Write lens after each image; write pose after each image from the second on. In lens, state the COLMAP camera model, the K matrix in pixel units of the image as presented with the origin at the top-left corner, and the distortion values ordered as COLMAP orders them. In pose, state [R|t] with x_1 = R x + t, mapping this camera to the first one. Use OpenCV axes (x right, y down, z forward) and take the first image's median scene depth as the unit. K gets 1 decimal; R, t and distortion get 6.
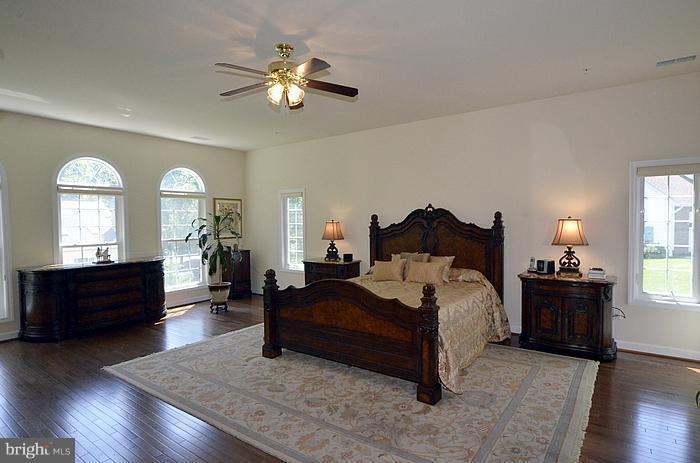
lens RADIAL K [[369.1, 0, 357.3], [0, 369.1, 234.0], [0, 0, 1]] dist [0.004224, 0.000260]
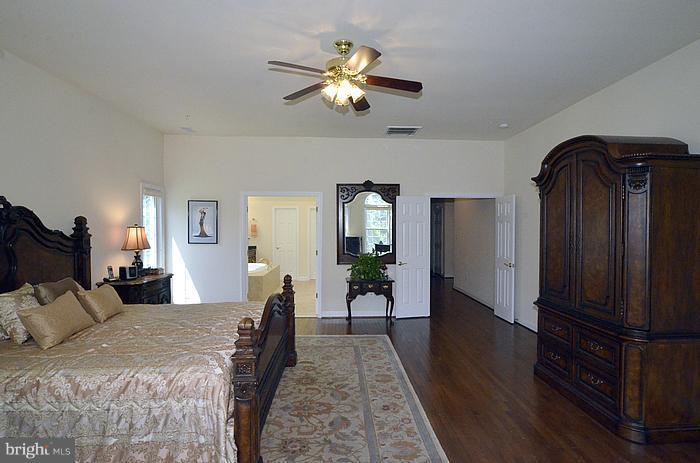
lens RADIAL K [[401.0, 0, 352.6], [0, 401.0, 230.3], [0, 0, 1]] dist [0.001137, 0.000090]
pose [[-0.619448, 0.008407, 0.784993, -0.744395], [0.039525, 0.999008, 0.020491, -0.025605], [-0.784042, 0.043720, -0.619166, 1.193799]]
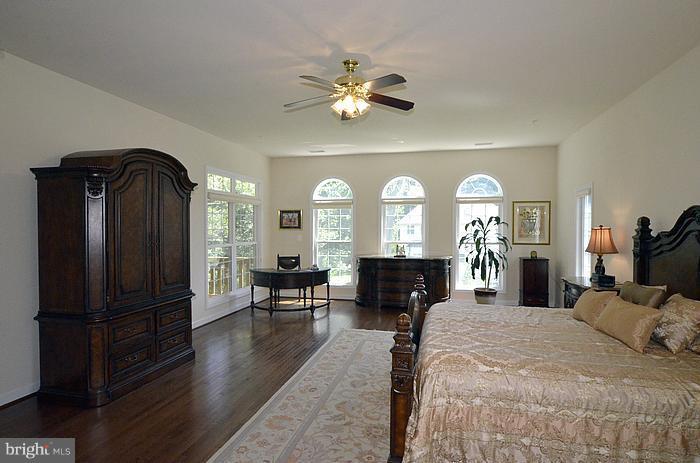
lens RADIAL K [[369.1, 0, 354.1], [0, 369.1, 227.3], [0, 0, 1]] dist [0.004224, 0.000260]
pose [[0.392690, 0.012409, -0.919587, 0.579001], [-0.042165, 0.999100, -0.004524, -0.016498], [0.918704, 0.040551, 0.392860, 0.440344]]
